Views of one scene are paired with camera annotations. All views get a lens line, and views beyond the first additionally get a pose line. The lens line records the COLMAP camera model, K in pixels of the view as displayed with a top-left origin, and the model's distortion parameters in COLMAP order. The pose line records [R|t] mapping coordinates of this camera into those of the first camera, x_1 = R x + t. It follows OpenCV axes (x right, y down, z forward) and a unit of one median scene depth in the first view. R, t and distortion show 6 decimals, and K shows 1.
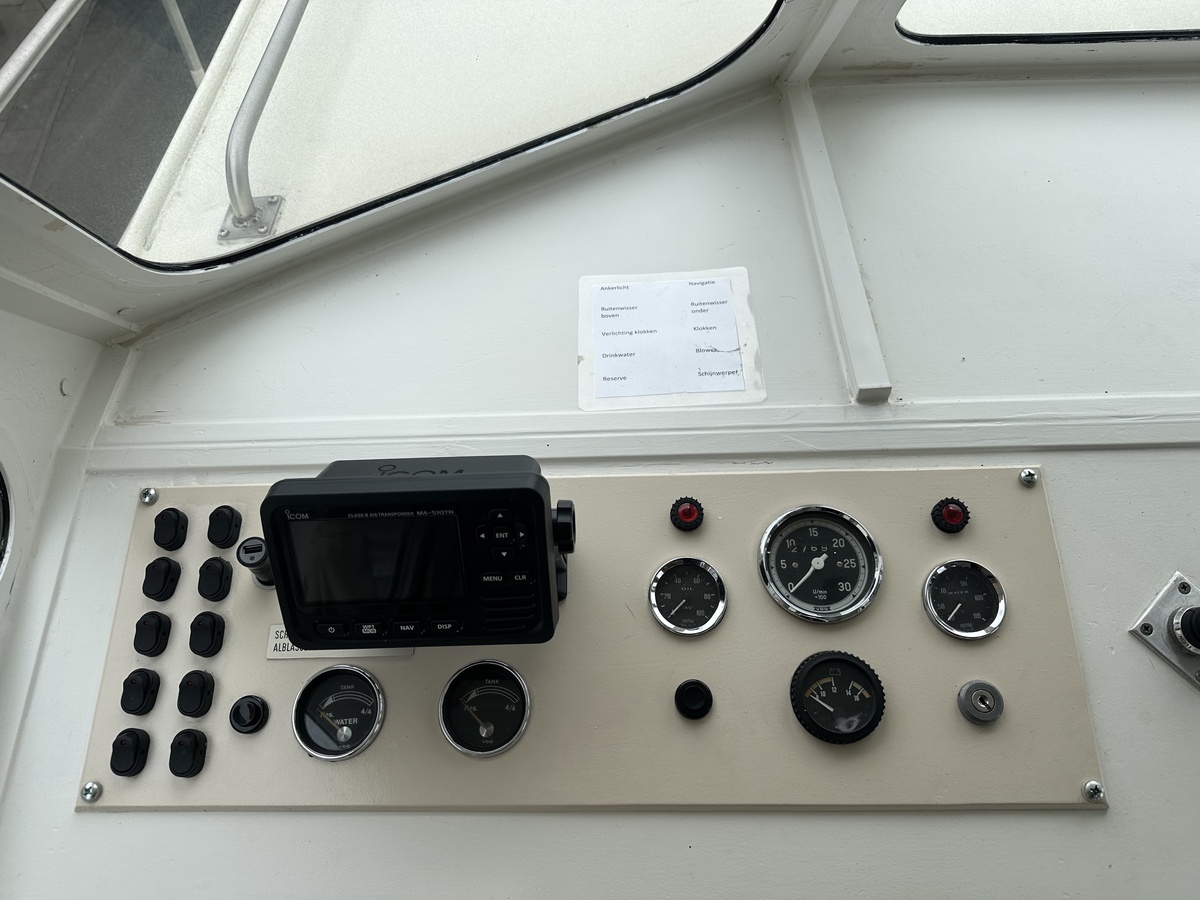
lens RADIAL K [[840.7, 0, 600.0], [0, 840.7, 450.0], [0, 0, 1]] dist [0.052462, -0.076428]
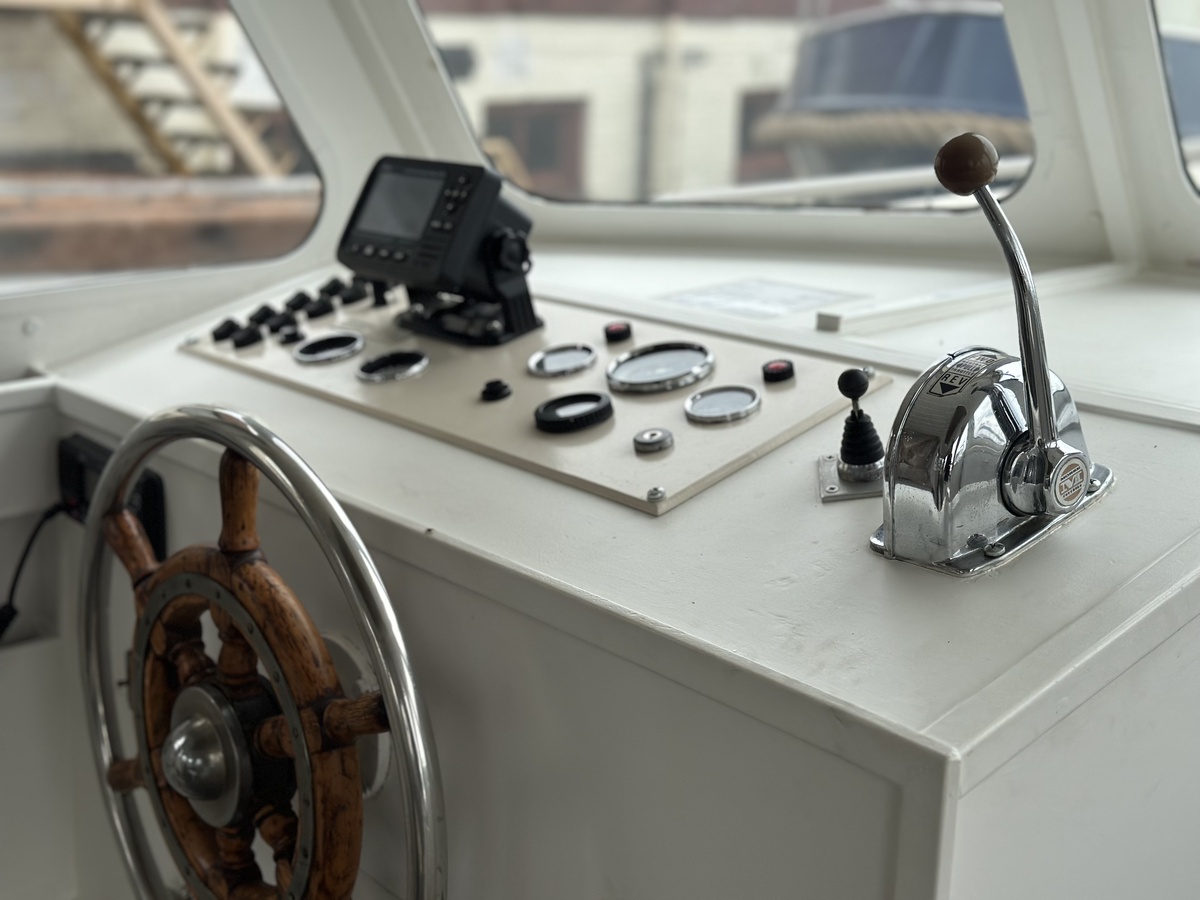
lens RADIAL K [[1673.3, 0, 600.0], [0, 1673.3, 456.8], [0, 0, 1]] dist [0.127367, -0.002916]
pose [[0.649965, 0.228541, -0.724786, 1.876863], [-0.633997, 0.688932, -0.351313, 1.063692], [0.419039, 0.687853, 0.592675, -0.248908]]
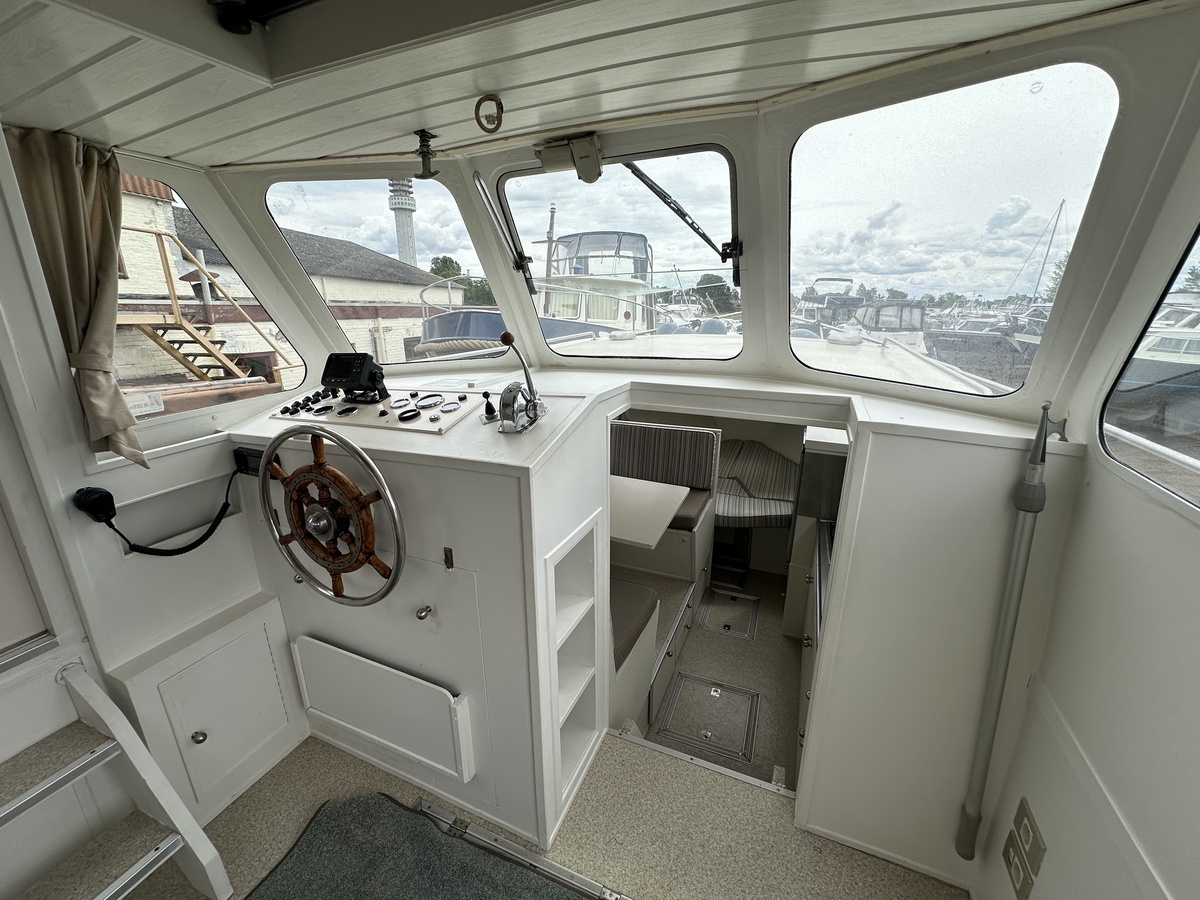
lens RADIAL K [[479.1, 0, 600.1], [0, 479.1, 450.7], [0, 0, 1]] dist [-0.004162, 0.000078]
pose [[0.924902, 0.109574, -0.364075, 1.999310], [-0.307802, 0.777917, -0.547817, 1.412630], [0.223193, 0.618740, 0.753224, -0.460324]]
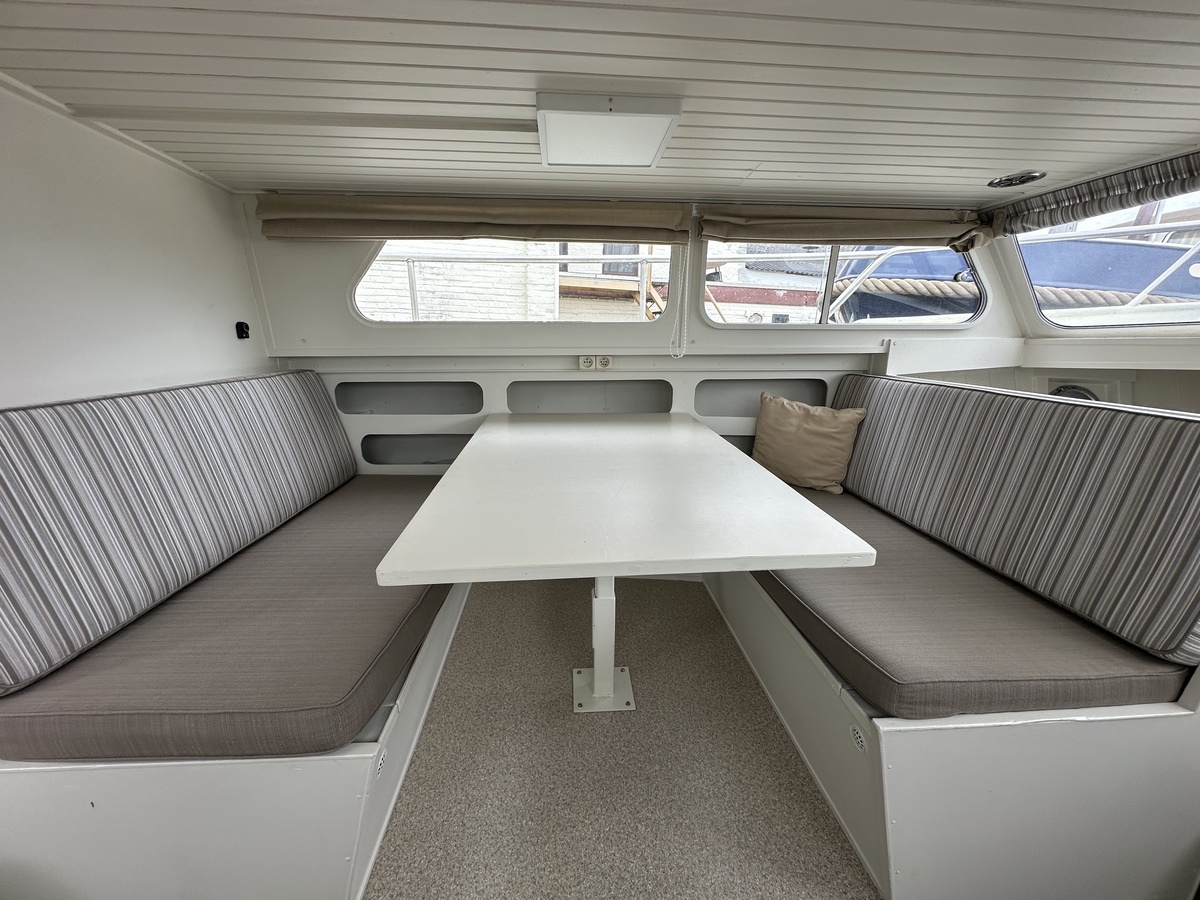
lens RADIAL K [[478.1, 0, 600.4], [0, 478.1, 450.3], [0, 0, 1]] dist [-0.004578, 0.000430]
pose [[0.091104, 0.243844, -0.965526, 2.193227], [-0.818809, 0.570173, 0.066737, -0.994825], [0.566791, 0.784502, 0.251606, 2.867119]]
